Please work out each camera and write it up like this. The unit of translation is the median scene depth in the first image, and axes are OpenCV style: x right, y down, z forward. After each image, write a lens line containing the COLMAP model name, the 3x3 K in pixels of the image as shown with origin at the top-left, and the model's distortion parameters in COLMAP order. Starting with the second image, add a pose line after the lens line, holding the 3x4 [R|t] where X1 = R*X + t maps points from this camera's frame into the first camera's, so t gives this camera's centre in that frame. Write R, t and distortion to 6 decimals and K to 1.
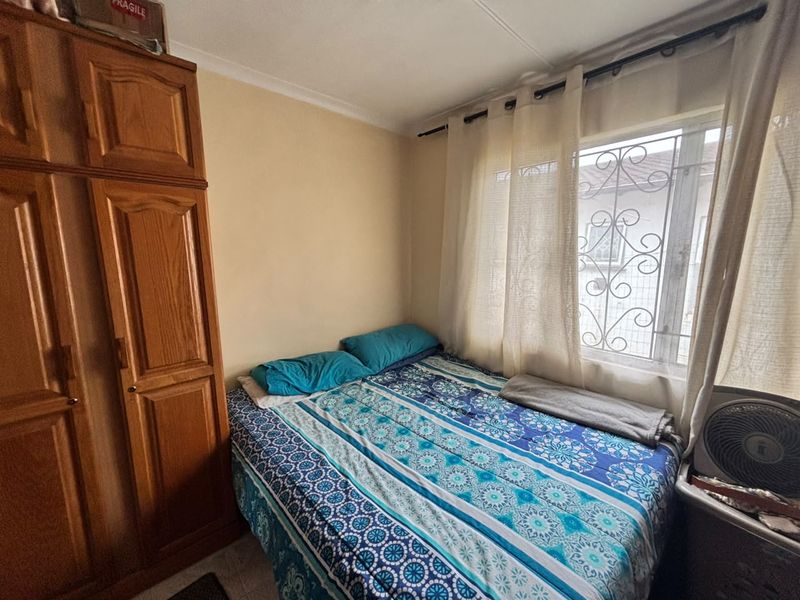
lens RADIAL K [[325.3, 0, 399.4], [0, 325.3, 295.3], [0, 0, 1]] dist [0.014710, -0.000296]
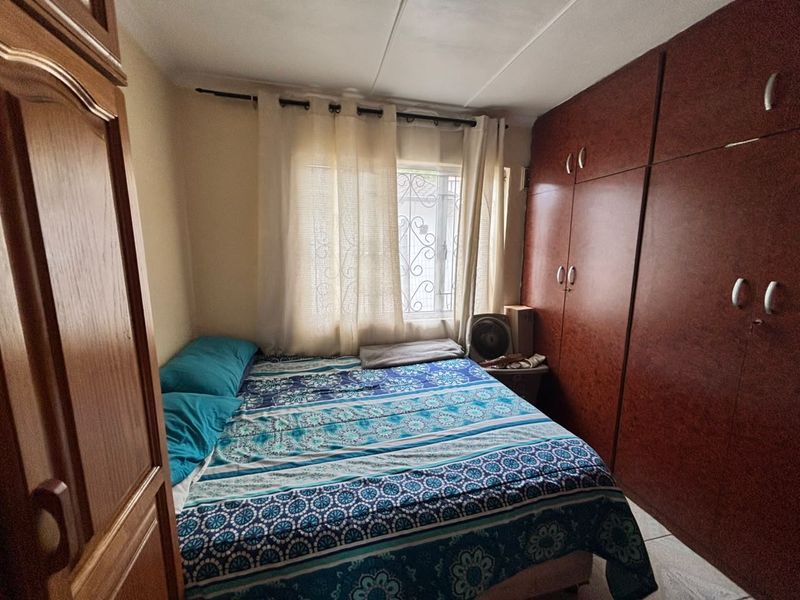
lens RADIAL K [[321.4, 0, 398.4], [0, 321.4, 297.8], [0, 0, 1]] dist [0.017970, -0.000145]
pose [[0.475561, -0.133880, 0.869436, -0.673591], [0.112068, 0.989518, 0.091073, -0.035503], [-0.872515, 0.054125, 0.485580, 0.370281]]
